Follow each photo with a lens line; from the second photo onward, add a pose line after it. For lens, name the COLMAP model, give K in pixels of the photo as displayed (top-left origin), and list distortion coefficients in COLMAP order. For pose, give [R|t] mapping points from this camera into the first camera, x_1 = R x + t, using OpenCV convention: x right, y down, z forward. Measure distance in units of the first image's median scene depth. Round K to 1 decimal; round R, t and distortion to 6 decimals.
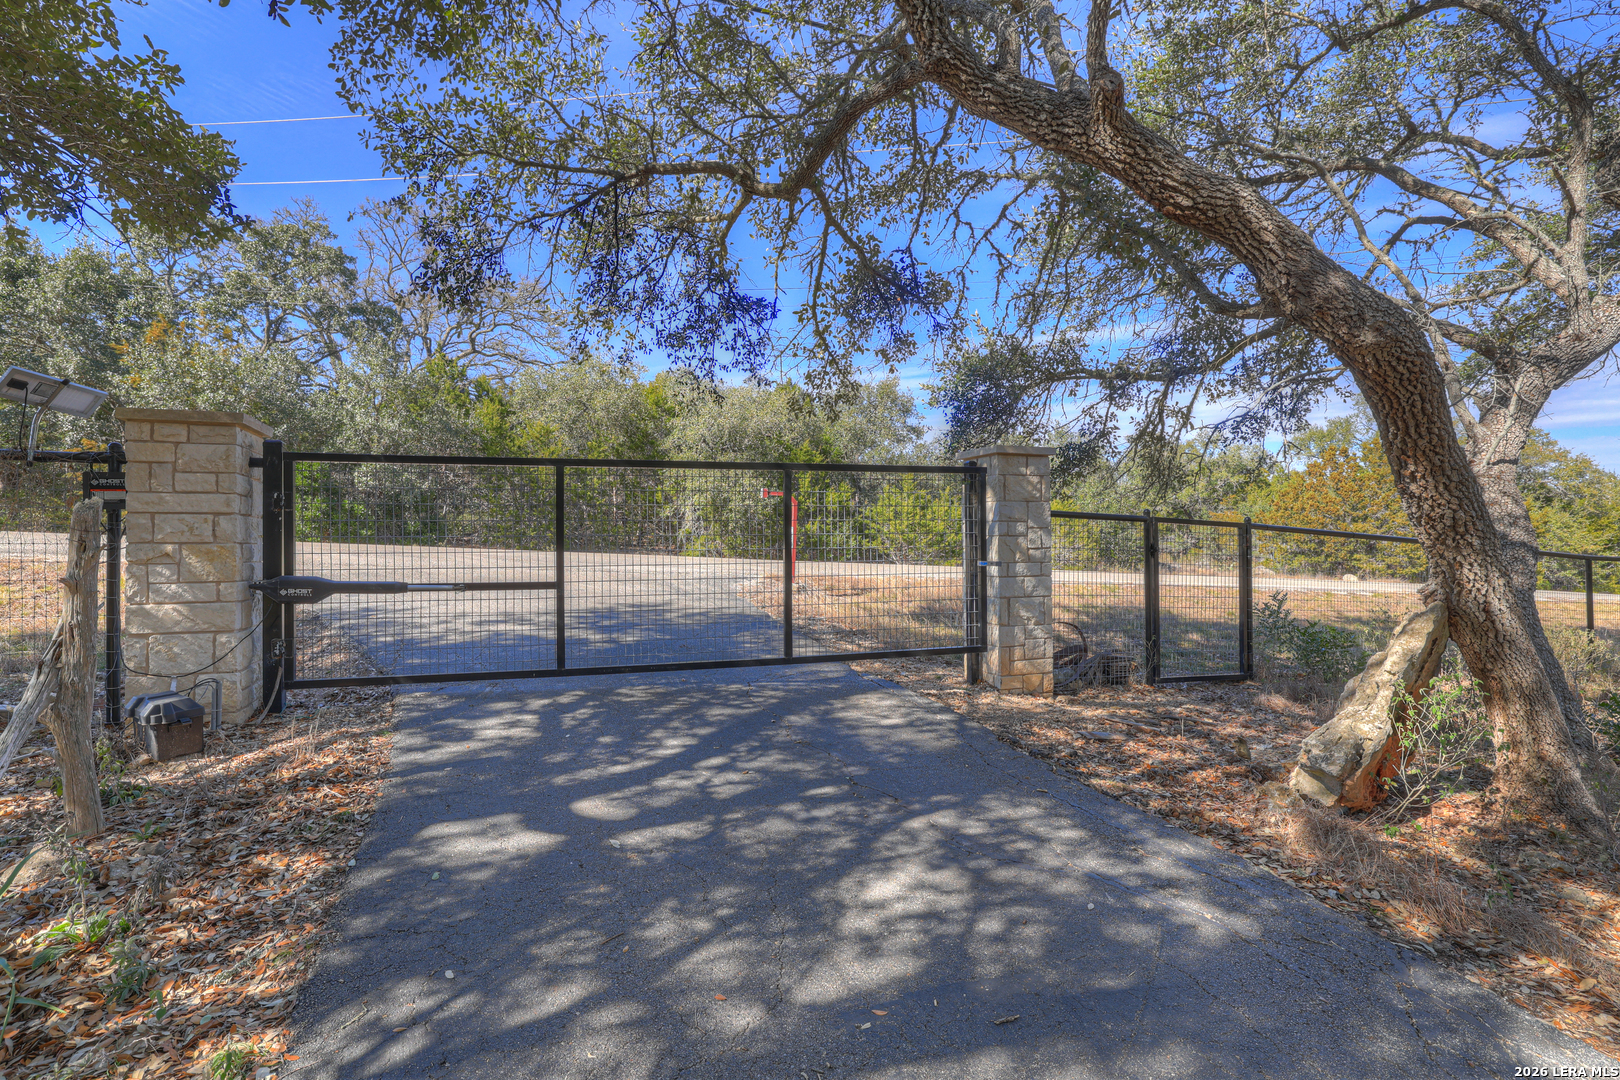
lens RADIAL K [[807.9, 0, 803.6], [0, 807.9, 536.2], [0, 0, 1]] dist [-0.001659, -0.000075]
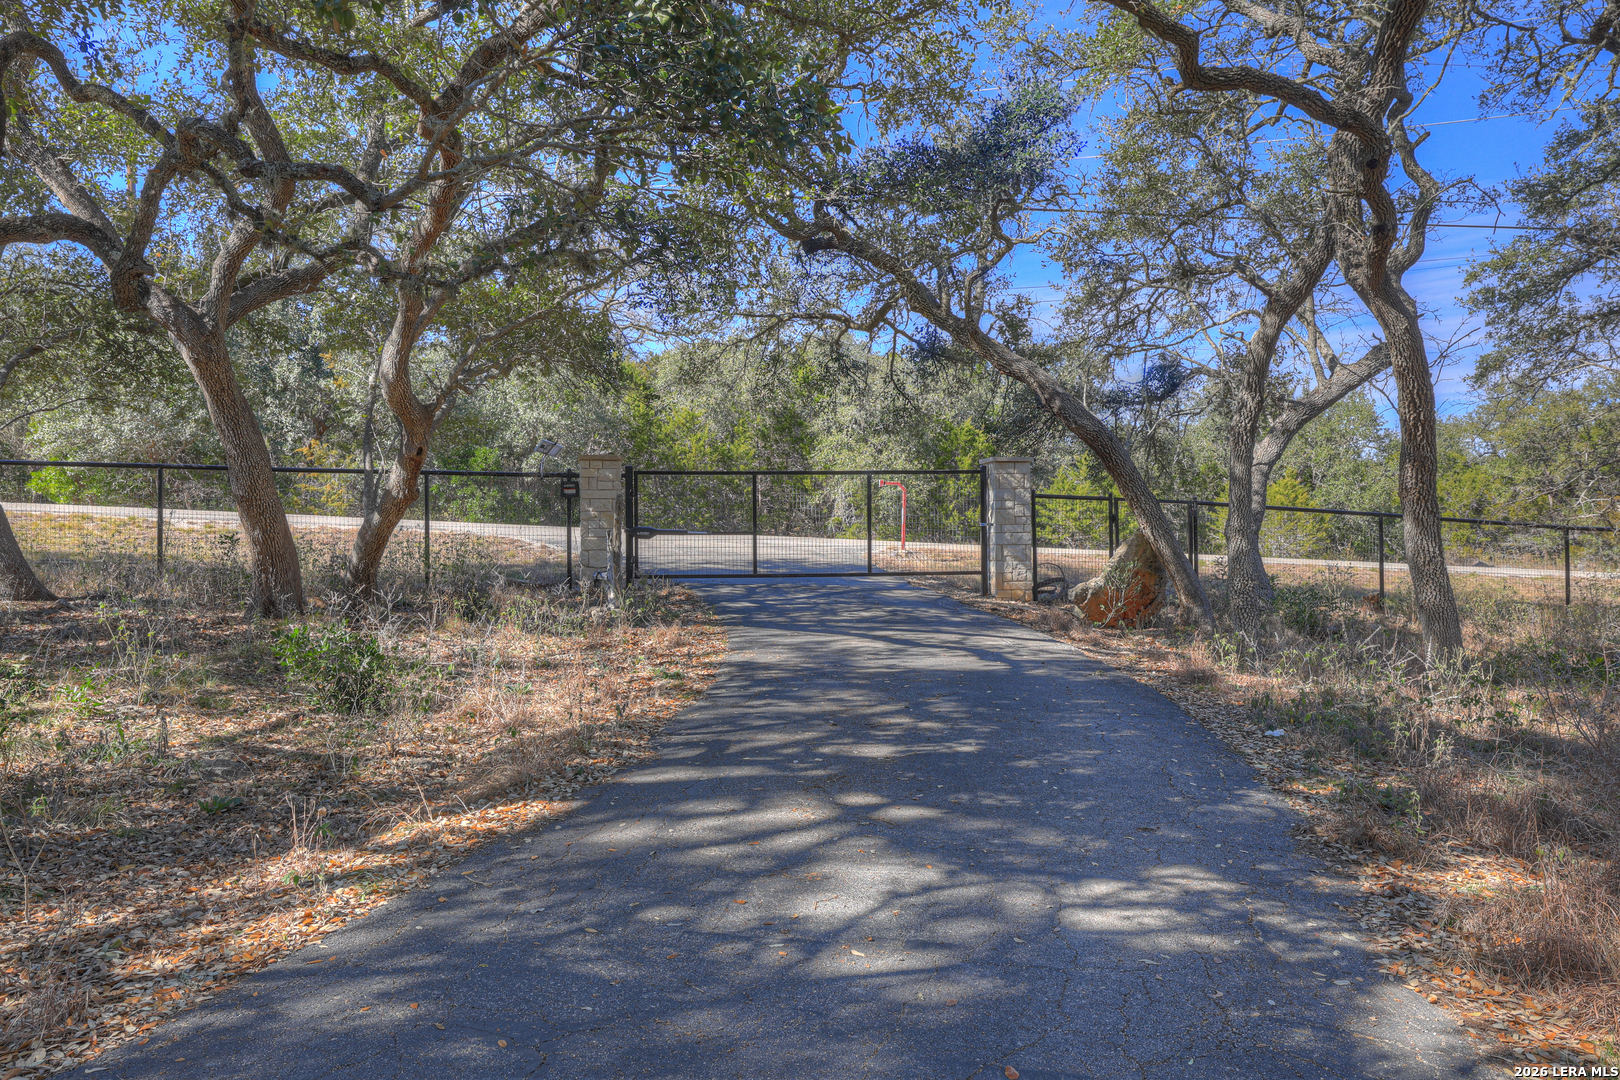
lens RADIAL K [[1236.9, 0, 804.6], [0, 1236.9, 536.3], [0, 0, 1]] dist [0.016647, 0.003828]
pose [[0.983070, -0.004994, -0.183161, 0.100864], [0.004856, 0.999987, -0.001203, 0.018305], [0.183165, 0.000294, 0.983082, -0.519260]]
